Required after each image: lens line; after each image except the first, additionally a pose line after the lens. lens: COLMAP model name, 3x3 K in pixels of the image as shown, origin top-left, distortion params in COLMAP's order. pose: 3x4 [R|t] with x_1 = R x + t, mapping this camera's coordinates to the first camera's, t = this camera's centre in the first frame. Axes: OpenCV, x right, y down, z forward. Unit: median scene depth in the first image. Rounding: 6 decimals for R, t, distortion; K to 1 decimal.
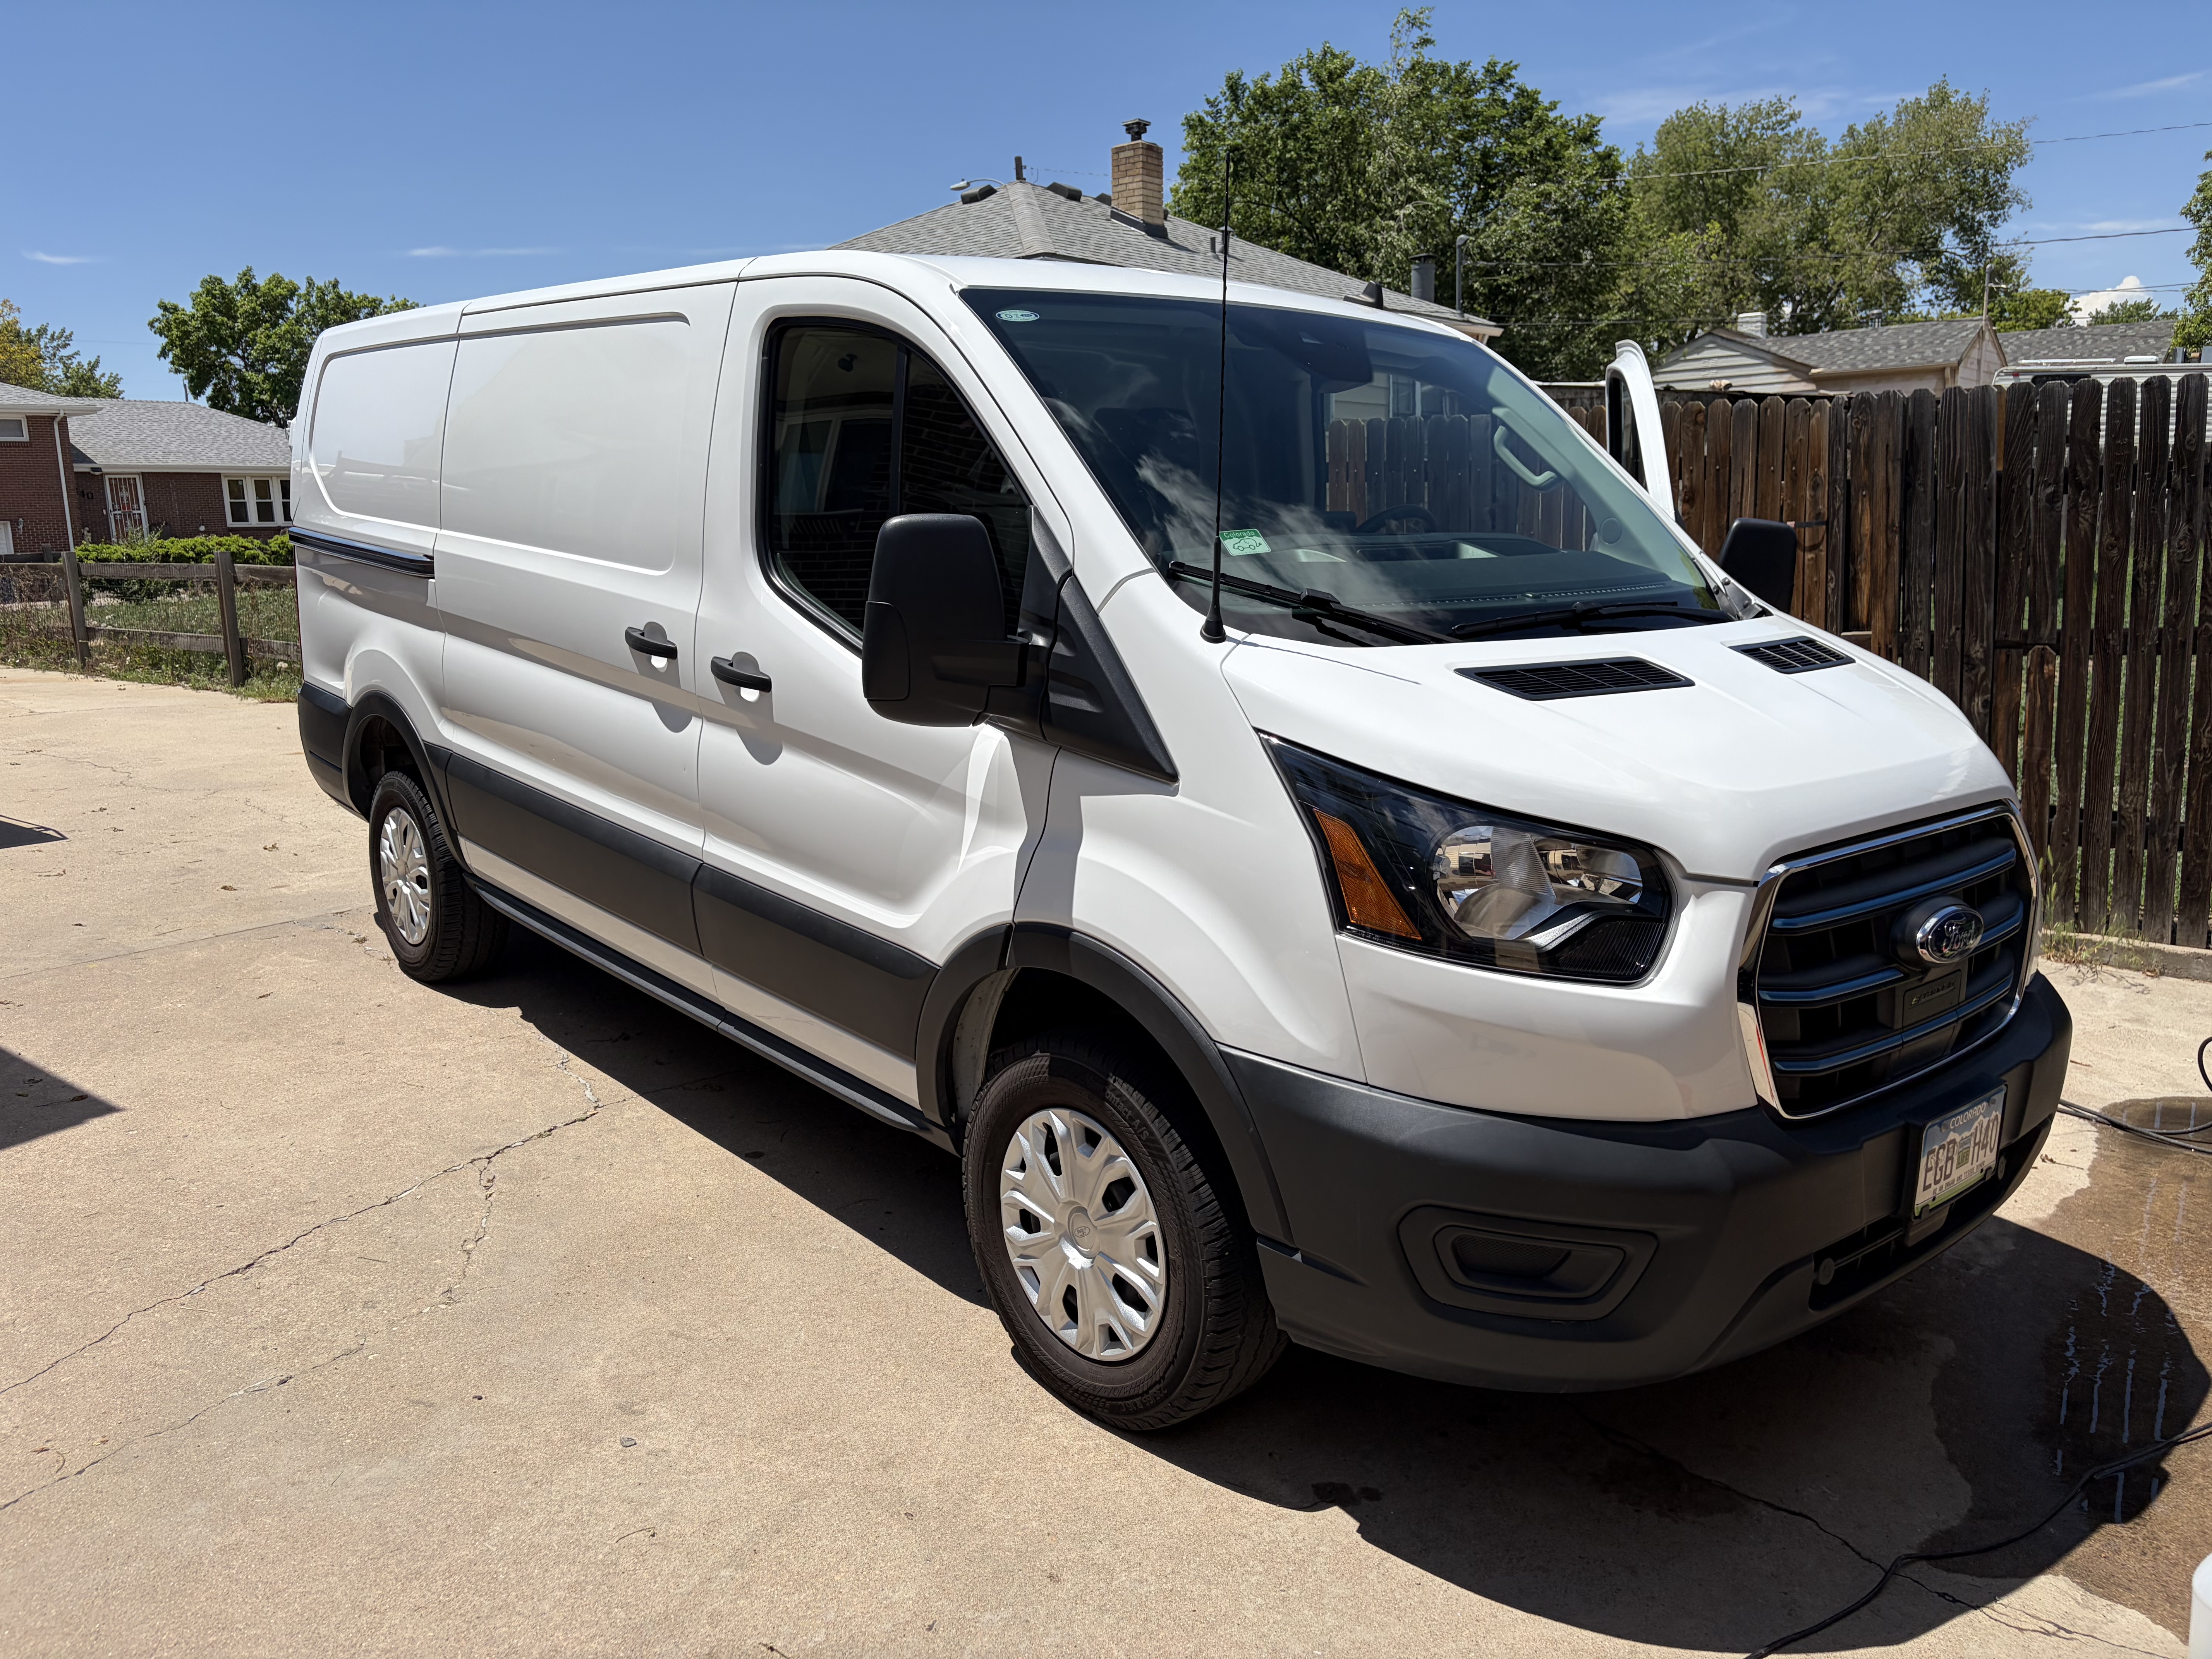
lens RADIAL K [[1681.4, 0, 1101.2], [0, 1681.4, 817.0], [0, 0, 1]] dist [0.054052, -0.053893]
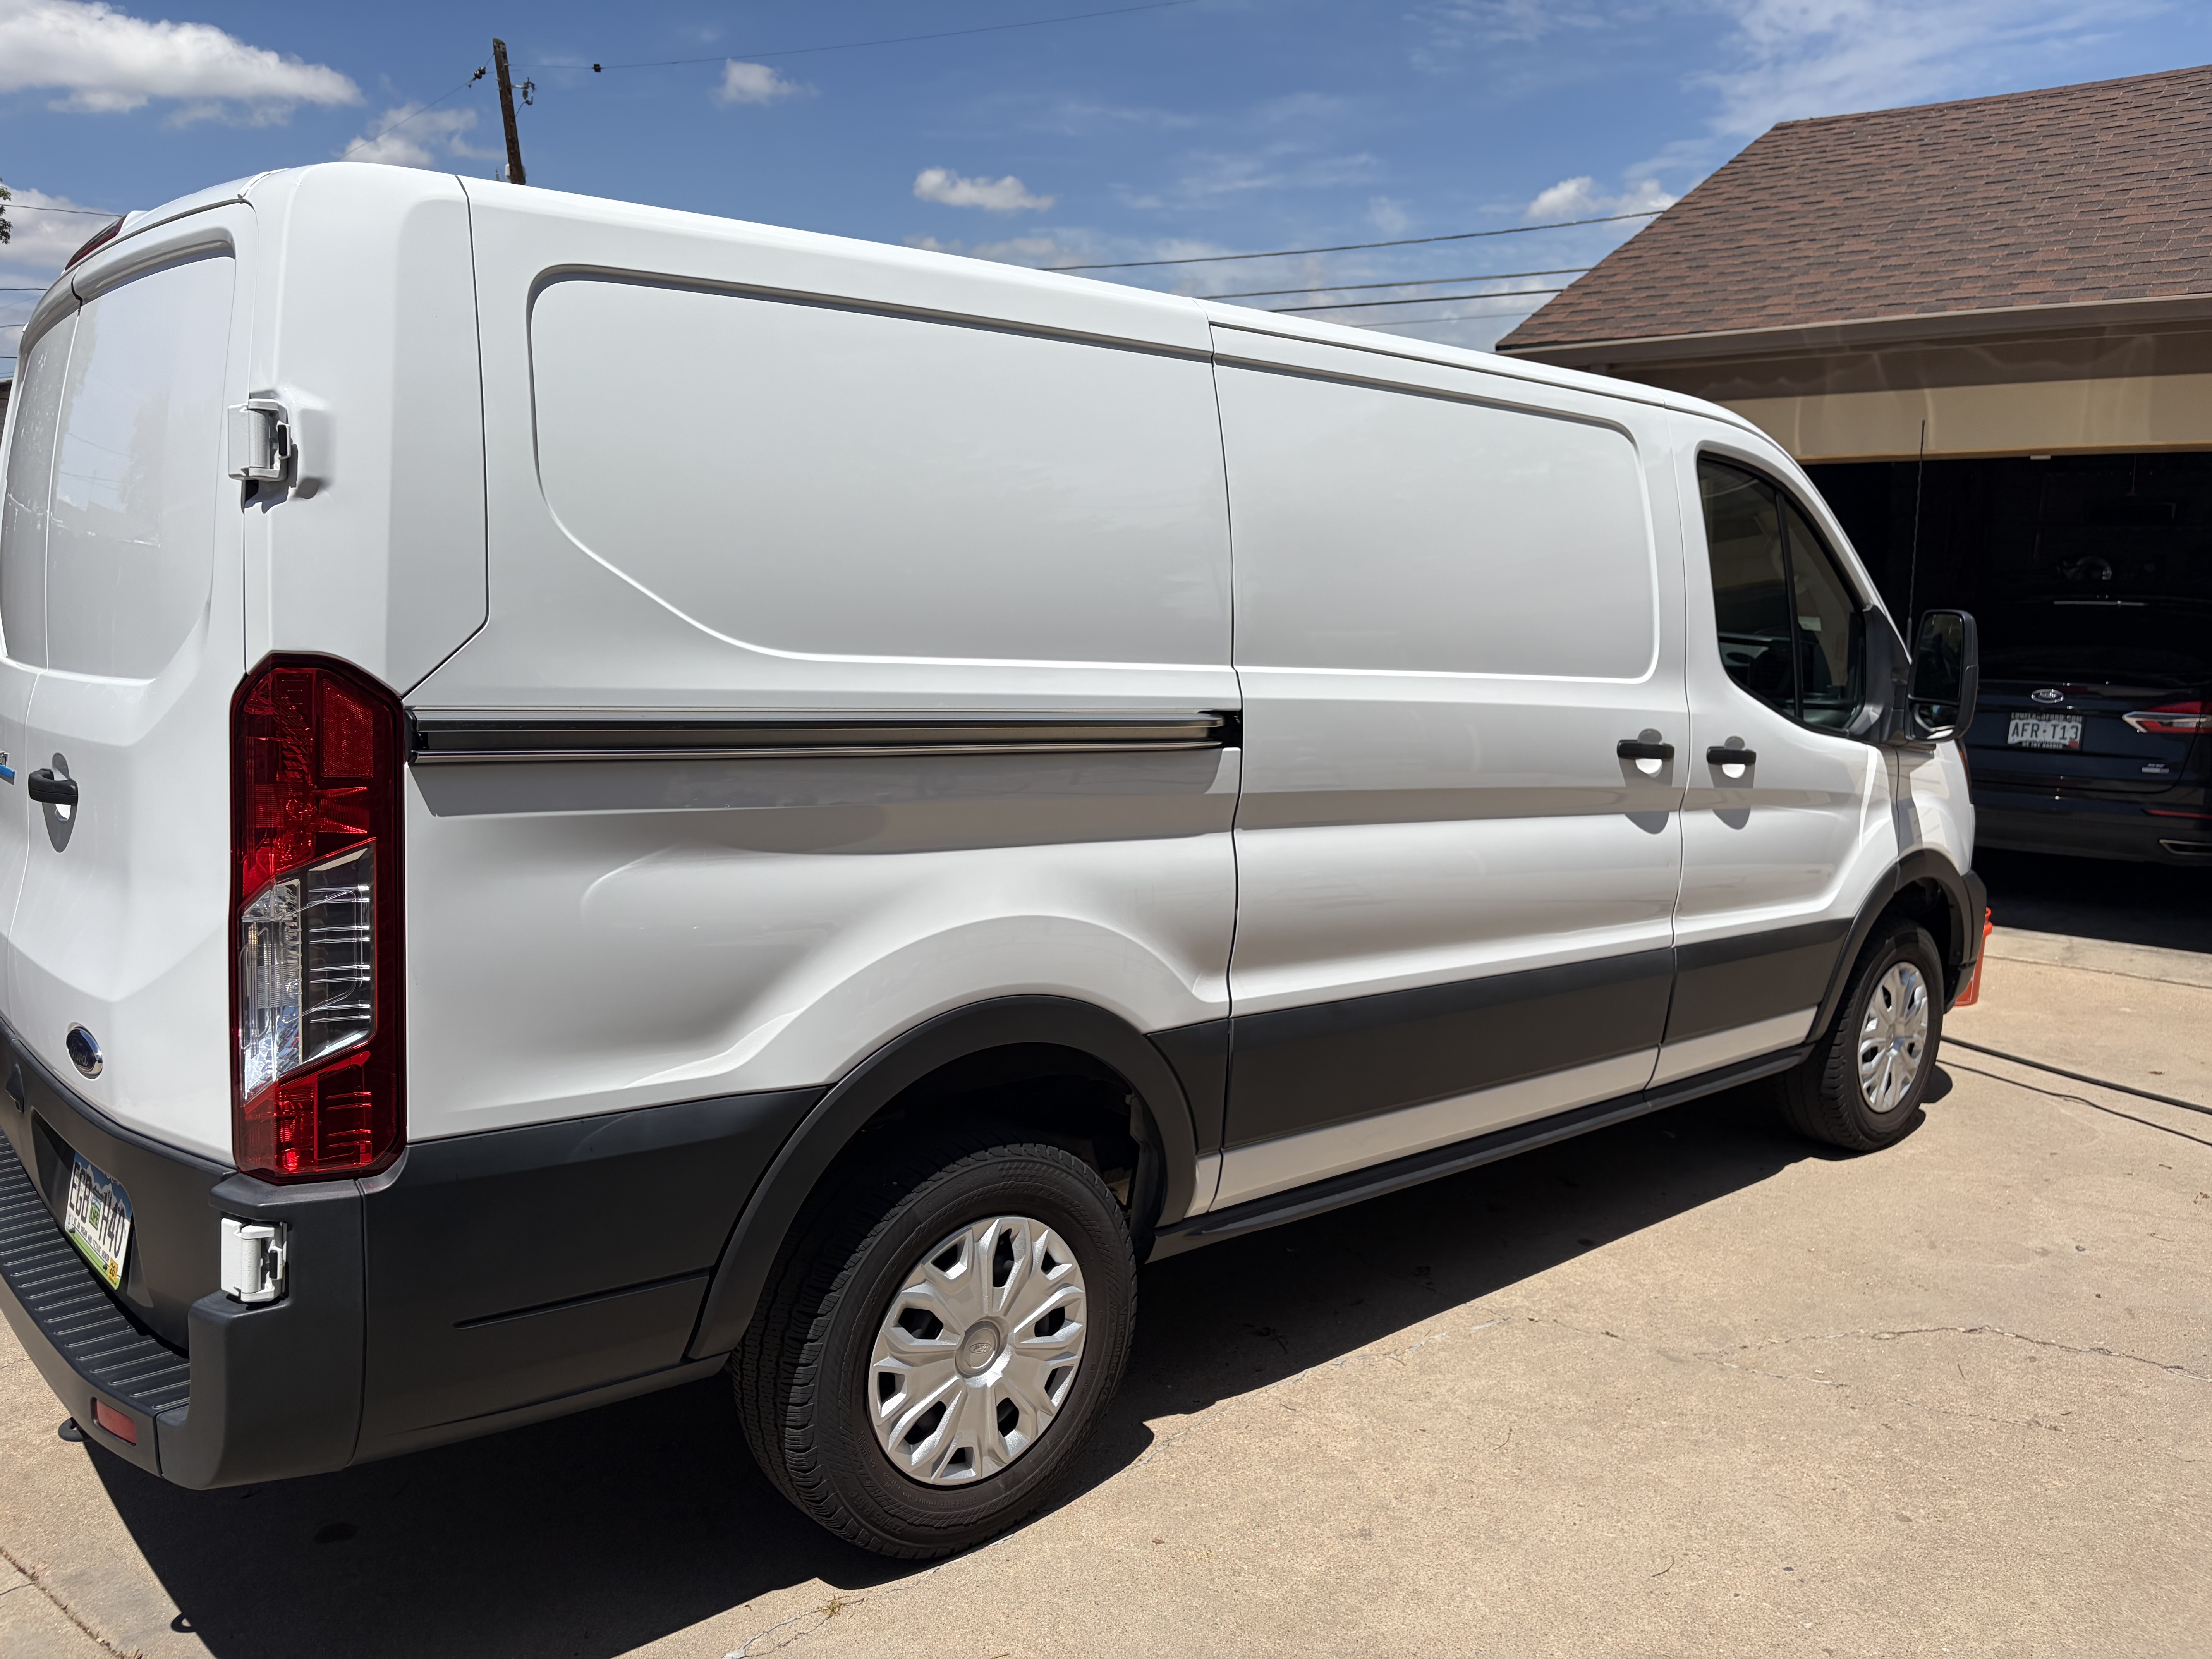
lens RADIAL K [[1637.1, 0, 1106.1], [0, 1637.1, 830.7], [0, 0, 1]] dist [0.001013, -0.000979]
pose [[0.018548, -0.160805, 0.986812, -1.253017], [0.183440, 0.970775, 0.154743, -0.269697], [-0.982856, 0.178151, 0.047504, 1.306577]]
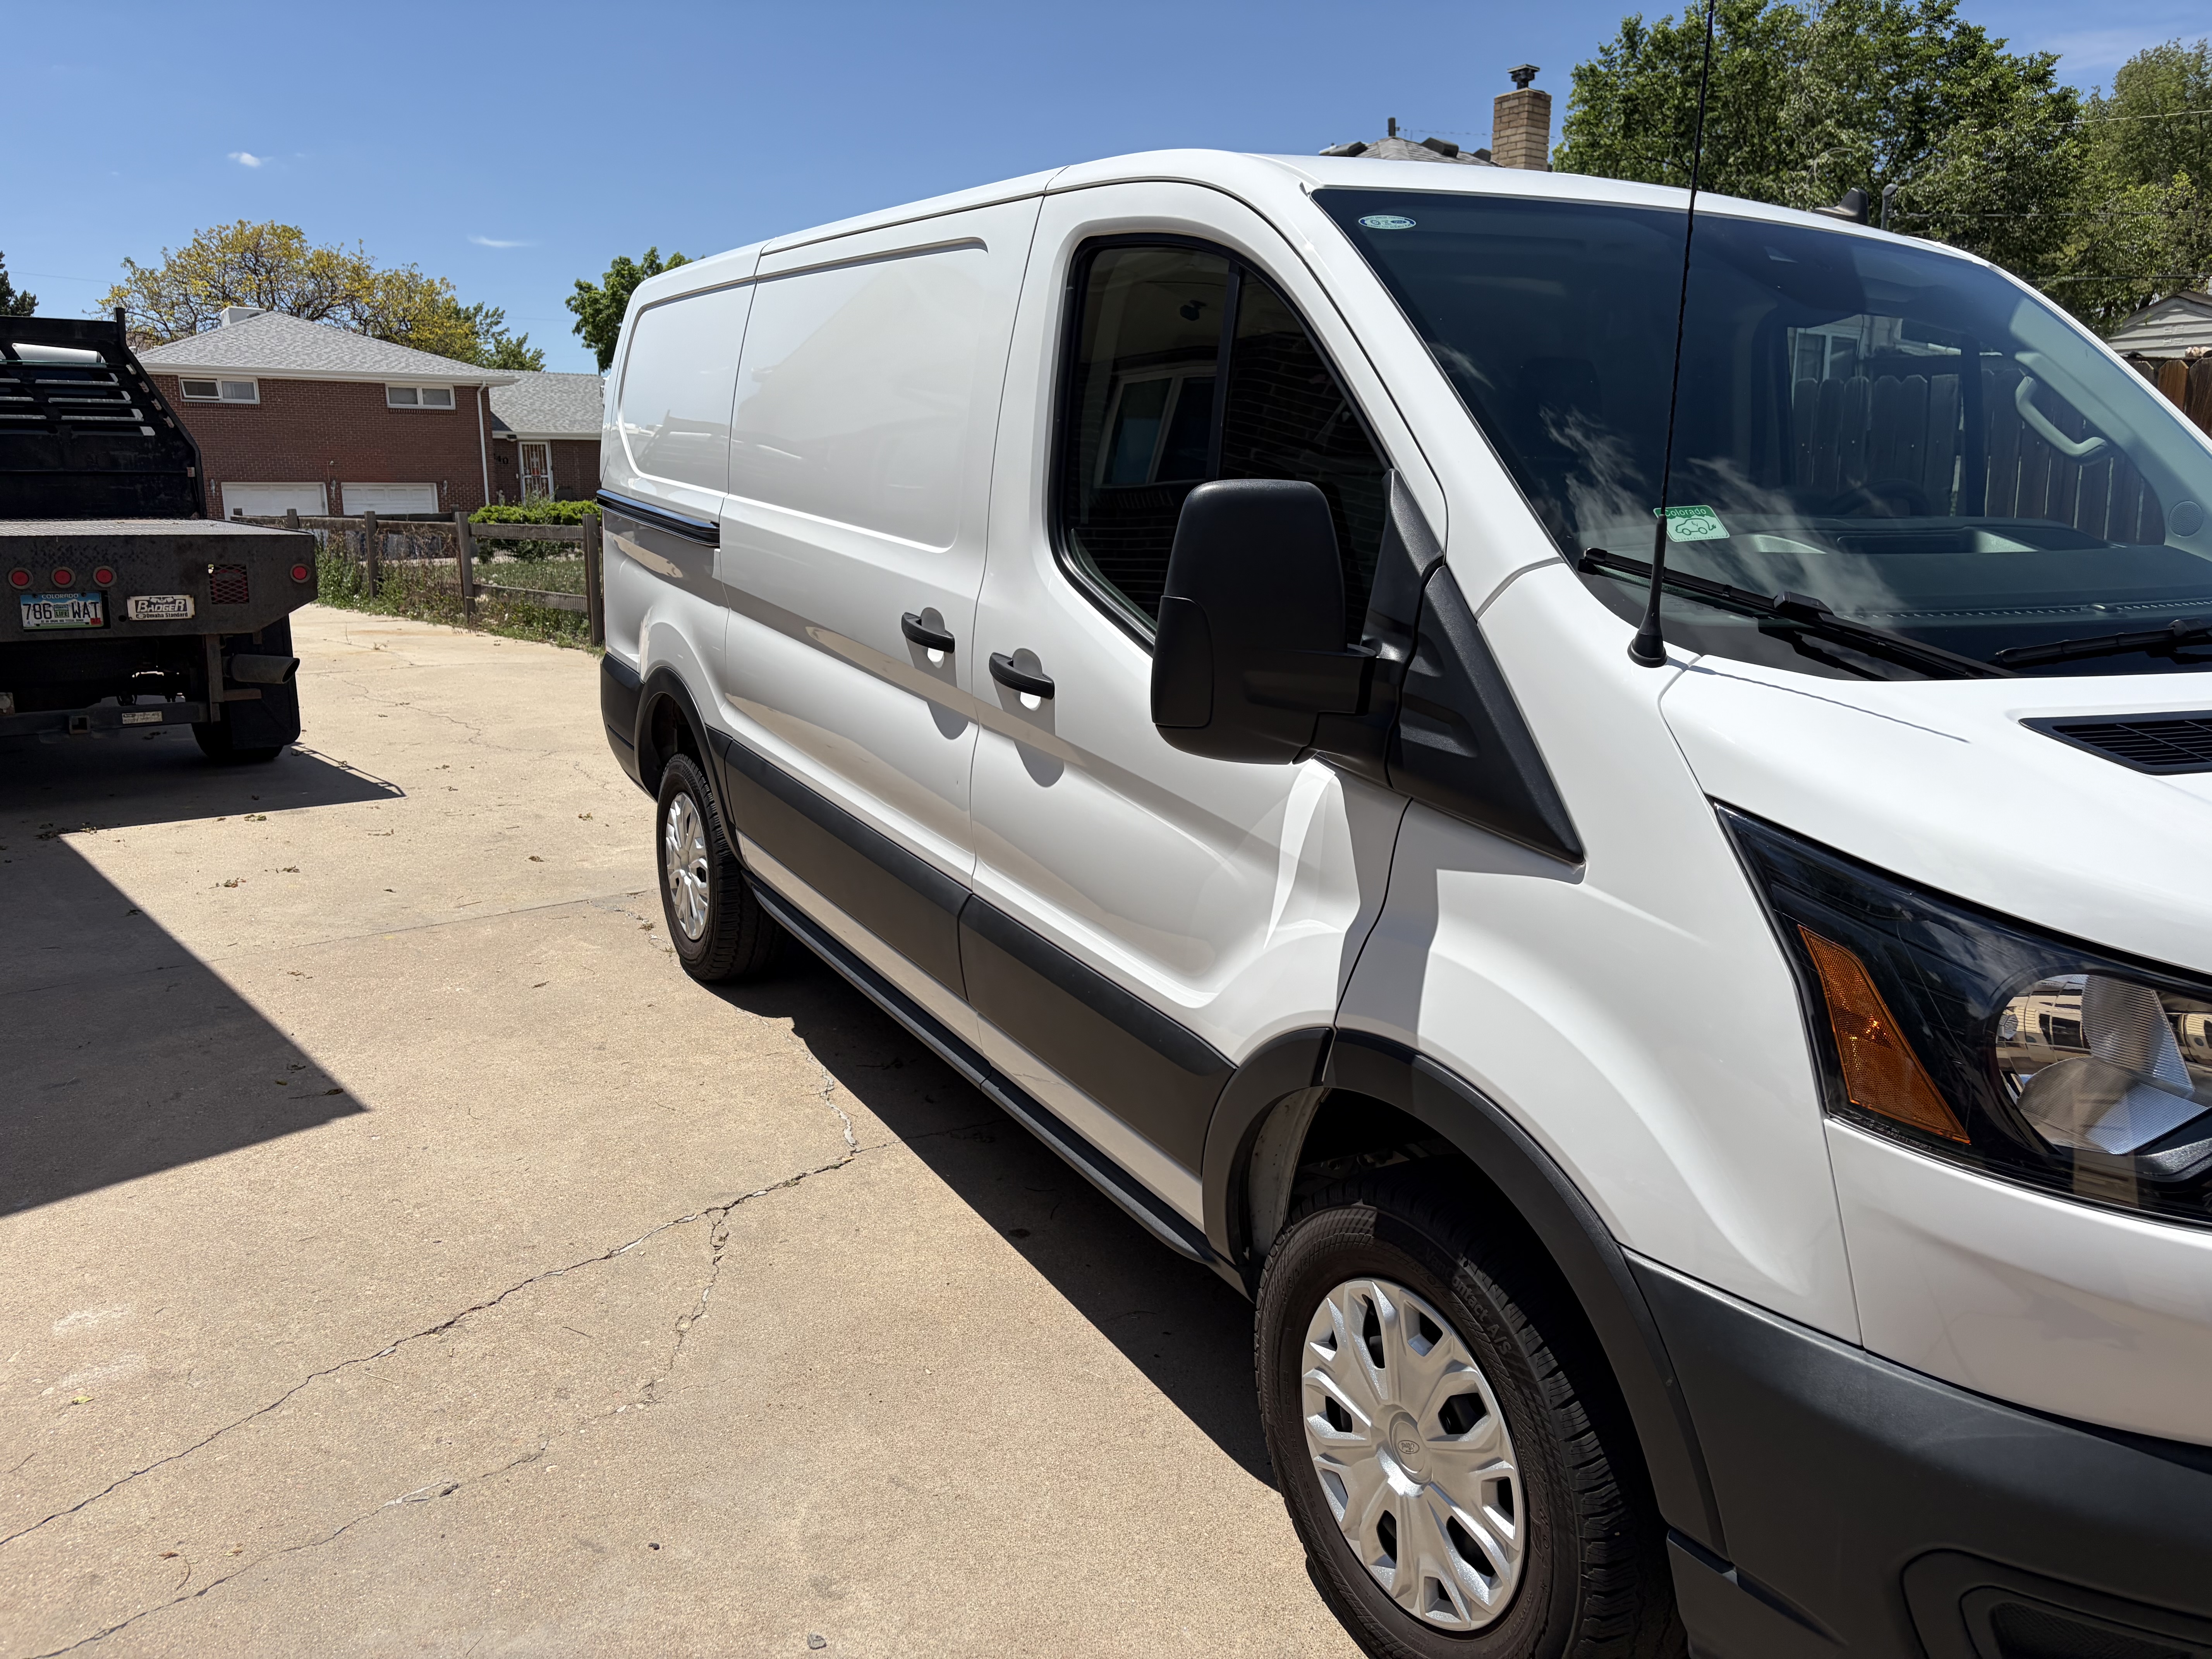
lens RADIAL K [[1681.4, 0, 1101.2], [0, 1681.4, 817.0], [0, 0, 1]] dist [0.054052, -0.053893]
pose [[0.979246, 0.054082, -0.195327, -0.010352], [-0.051324, 0.998498, 0.019159, -0.031232], [0.196070, -0.008737, 0.980551, 0.191720]]
